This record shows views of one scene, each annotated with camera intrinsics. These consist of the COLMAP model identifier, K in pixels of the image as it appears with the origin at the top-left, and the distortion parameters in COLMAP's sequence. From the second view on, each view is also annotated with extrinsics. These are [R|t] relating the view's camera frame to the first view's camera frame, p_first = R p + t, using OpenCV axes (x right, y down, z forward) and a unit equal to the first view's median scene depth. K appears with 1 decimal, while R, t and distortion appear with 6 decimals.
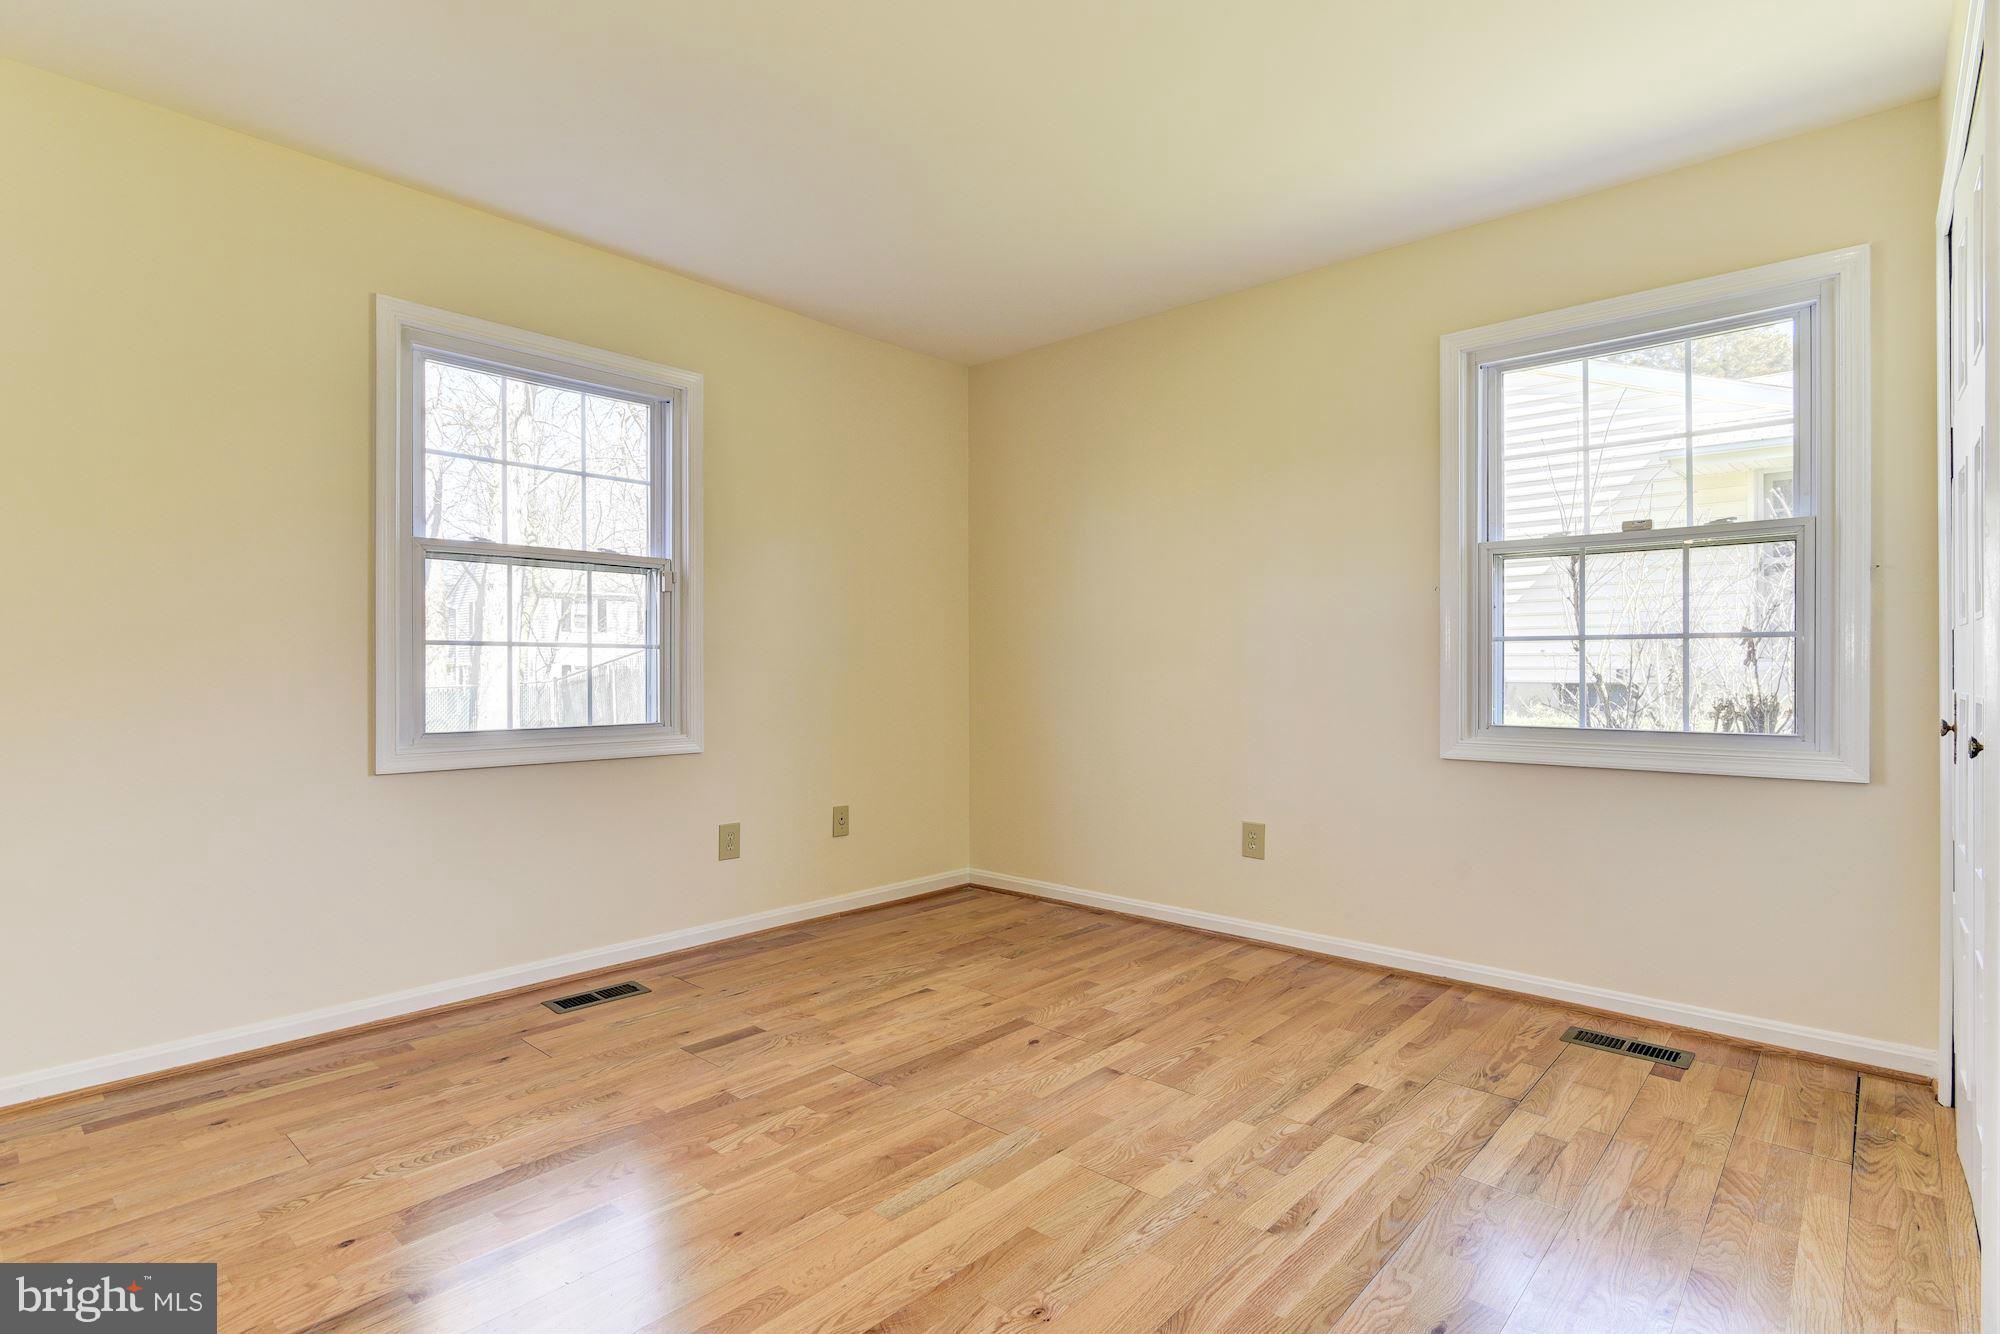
lens RADIAL K [[985.8, 0, 985.0], [0, 985.8, 667.2], [0, 0, 1]] dist [-0.013982, 0.001256]
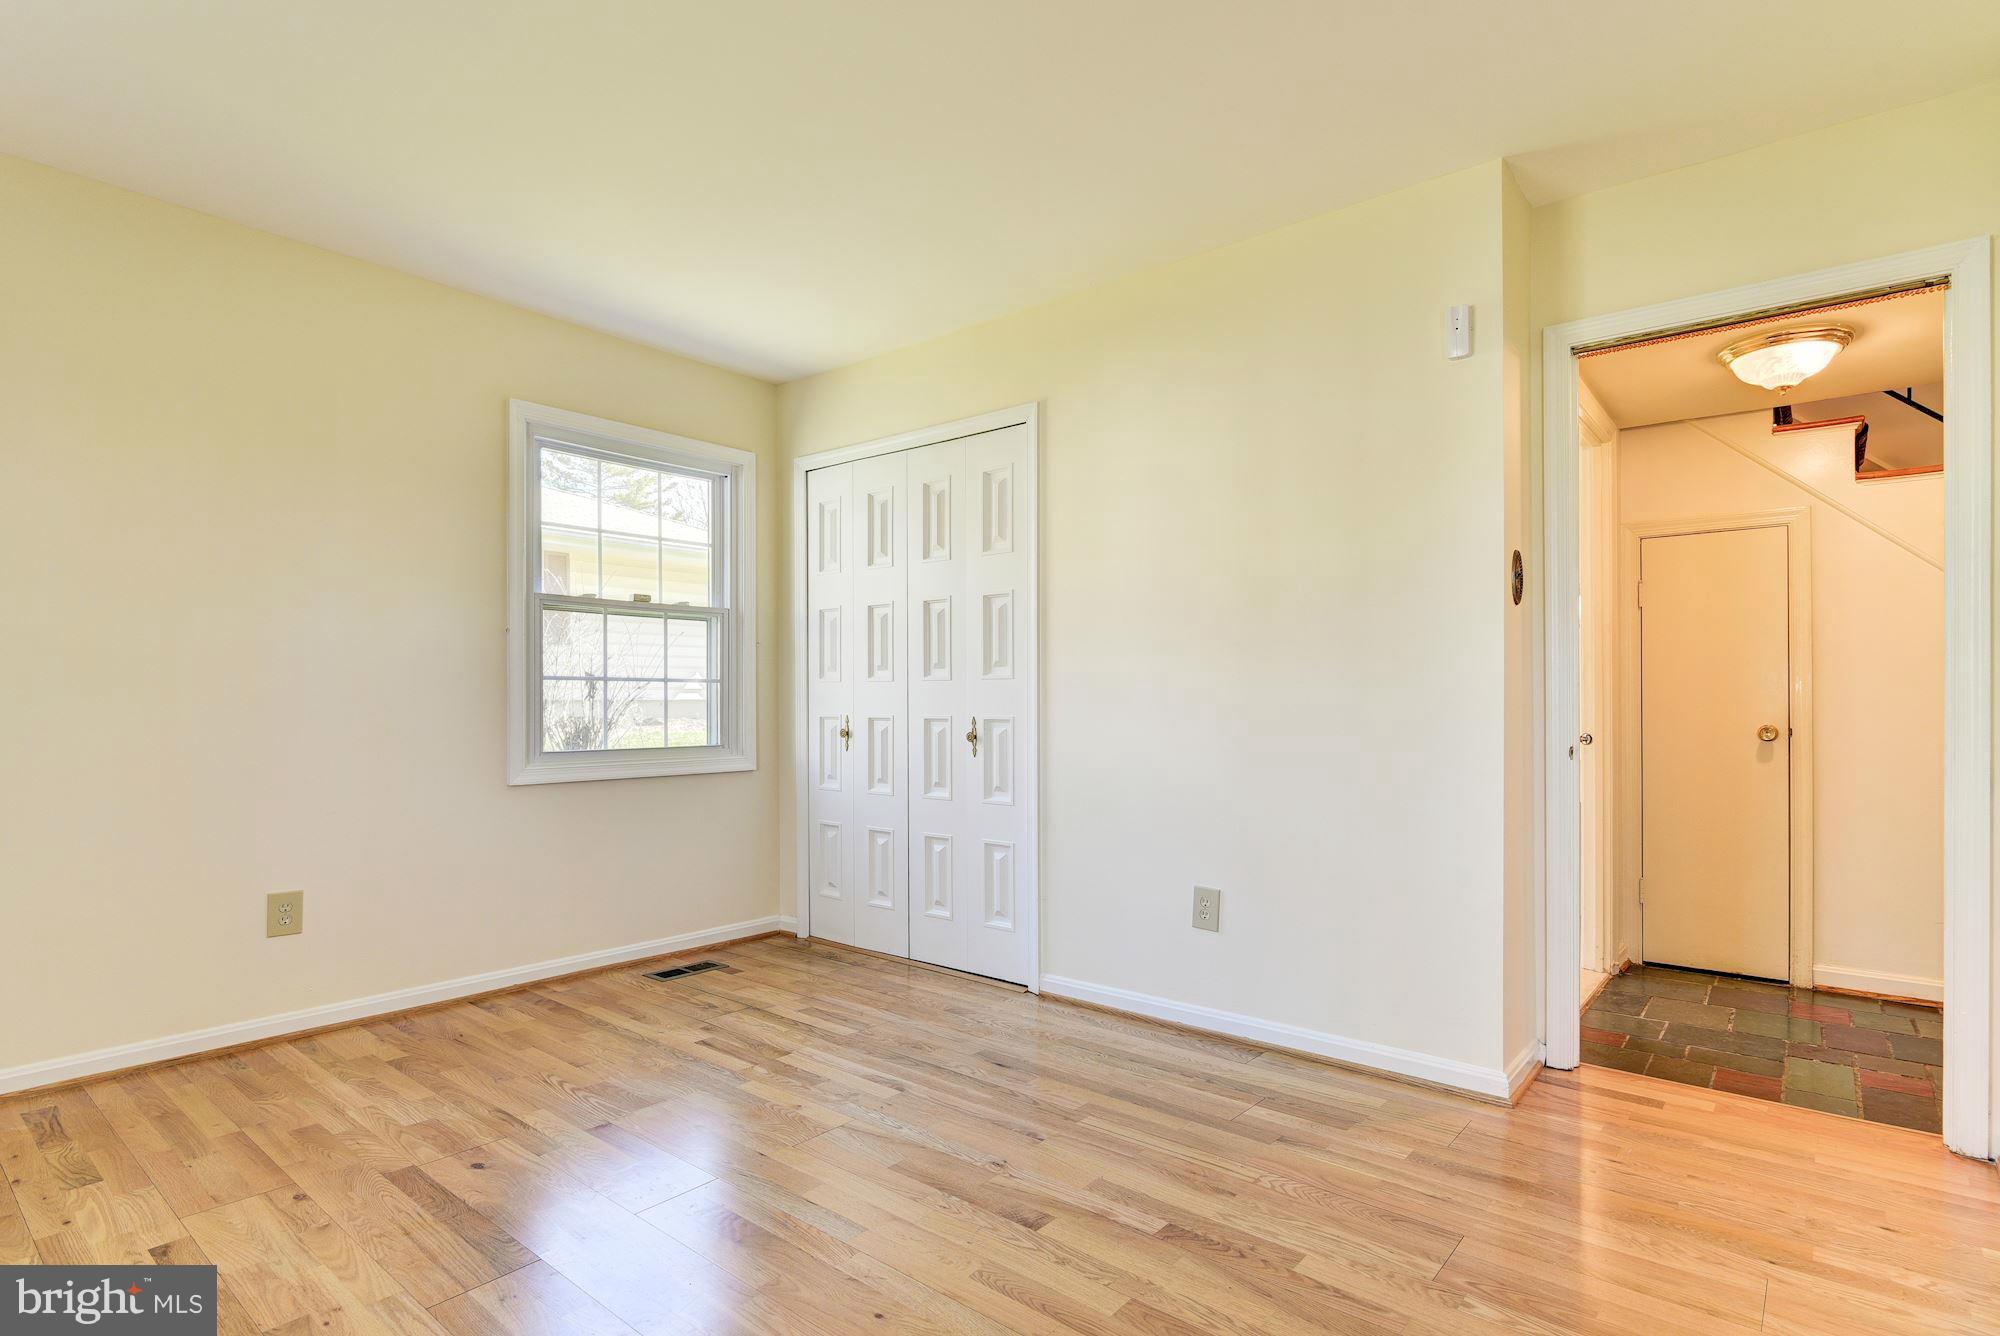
lens RADIAL K [[985.8, 0, 990.1], [0, 985.8, 684.3], [0, 0, 1]] dist [-0.013982, 0.001256]
pose [[-0.029088, 0.012758, 0.999495, -0.749959], [0.001810, 0.999918, -0.012711, -0.006487], [-0.999575, 0.001439, -0.029109, 0.577401]]
